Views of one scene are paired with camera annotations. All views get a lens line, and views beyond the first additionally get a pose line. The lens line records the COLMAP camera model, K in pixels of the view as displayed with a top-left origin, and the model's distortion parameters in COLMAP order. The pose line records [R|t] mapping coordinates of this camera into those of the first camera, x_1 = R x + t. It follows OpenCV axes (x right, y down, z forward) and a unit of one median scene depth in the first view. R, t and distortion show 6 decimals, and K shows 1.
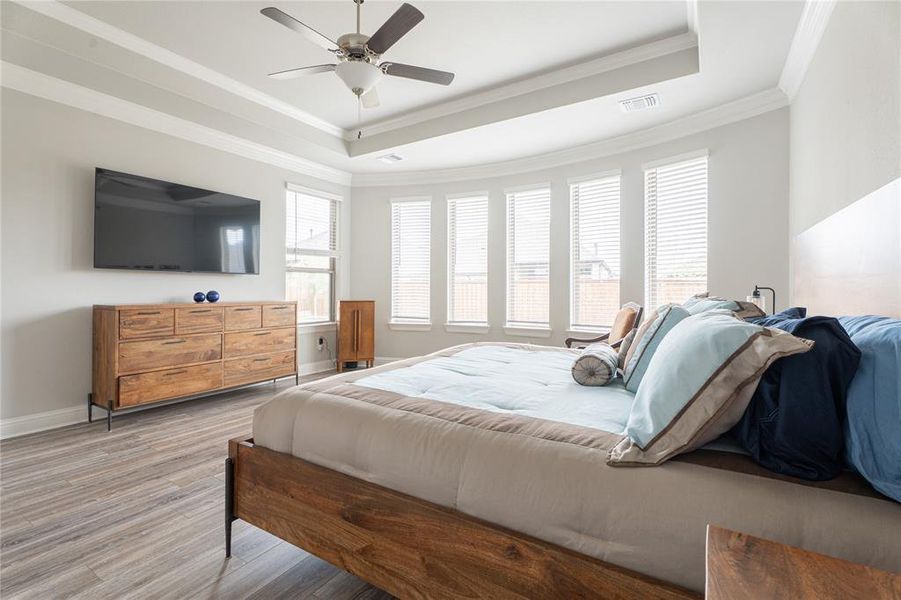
lens RADIAL K [[408.2, 0, 446.5], [0, 408.2, 290.9], [0, 0, 1]] dist [-0.001760, 0.000488]
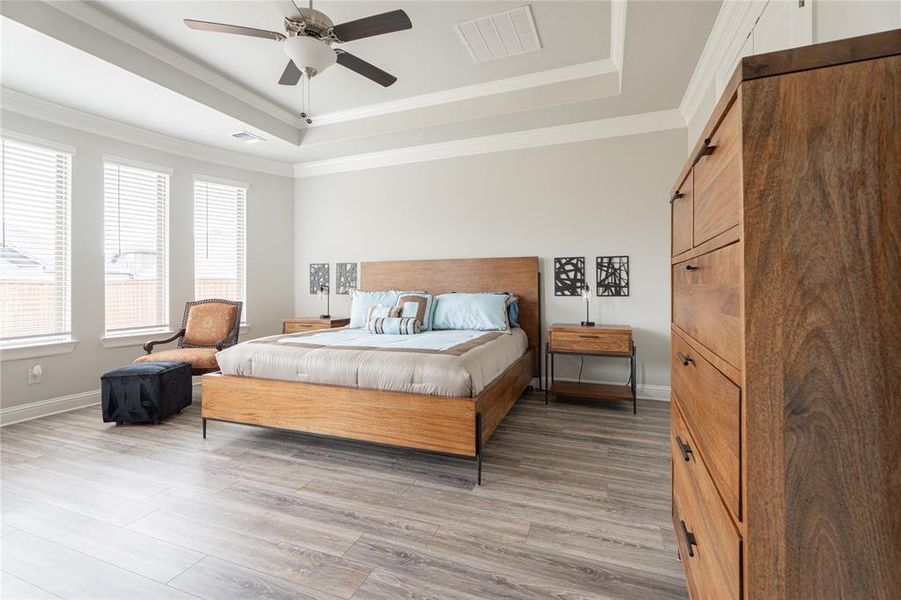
lens RADIAL K [[408.2, 0, 446.5], [0, 408.2, 290.9], [0, 0, 1]] dist [-0.001760, 0.000488]
pose [[-0.195075, -0.010248, 0.980735, -1.273259], [0.001750, 0.999940, 0.010797, -0.002630], [-0.980787, 0.003823, -0.195046, 0.949648]]
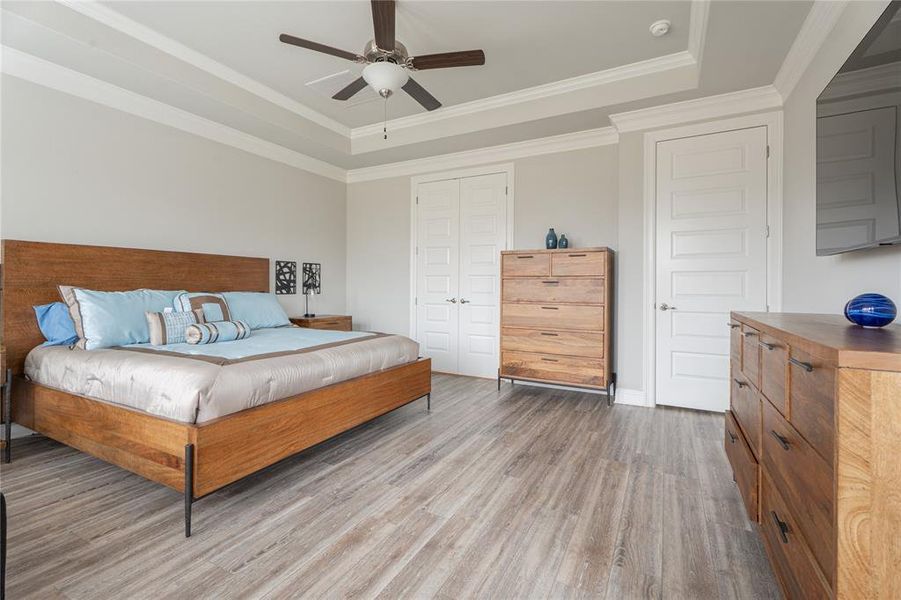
lens RADIAL K [[408.2, 0, 446.5], [0, 408.2, 290.9], [0, 0, 1]] dist [-0.001760, 0.000488]
pose [[-0.997545, -0.006019, -0.069773, -0.330876], [-0.006597, 0.999946, 0.008057, 0.000702], [0.069721, 0.008497, -0.997530, 2.201310]]
